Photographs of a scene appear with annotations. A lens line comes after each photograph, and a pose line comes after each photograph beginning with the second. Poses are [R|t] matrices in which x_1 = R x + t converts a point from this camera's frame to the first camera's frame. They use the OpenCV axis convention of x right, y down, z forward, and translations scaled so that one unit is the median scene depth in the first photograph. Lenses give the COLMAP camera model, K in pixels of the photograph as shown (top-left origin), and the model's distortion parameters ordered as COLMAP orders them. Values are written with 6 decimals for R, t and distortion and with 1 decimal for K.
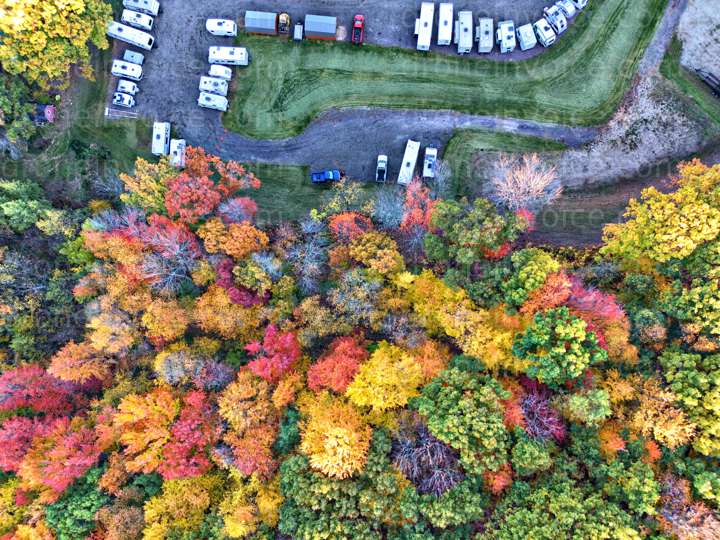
lens RADIAL K [[506.1, 0, 360.4], [0, 506.1, 273.0], [0, 0, 1]] dist [0.077105, -0.075327]
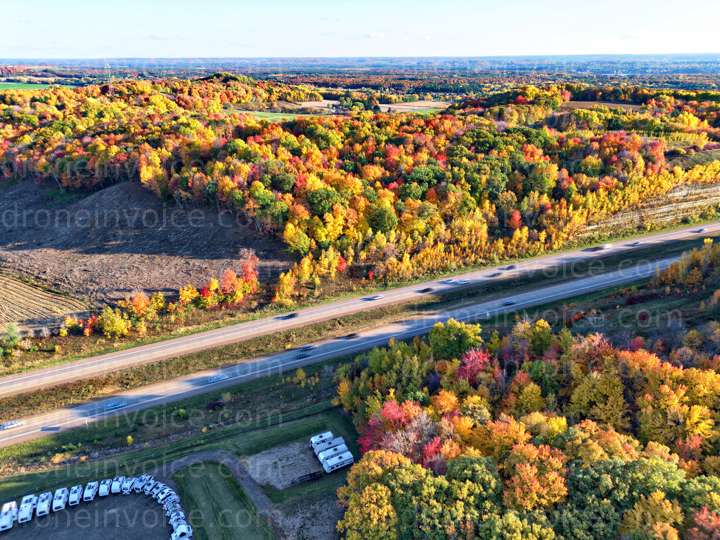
lens RADIAL K [[506.1, 0, 362.3], [0, 506.1, 273.3], [0, 0, 1]] dist [0.077105, -0.075327]
pose [[0.462527, -0.345527, 0.816504, -0.203351], [0.886579, 0.187246, -0.422984, 0.306503], [-0.006735, 0.919538, 0.392944, -0.006302]]
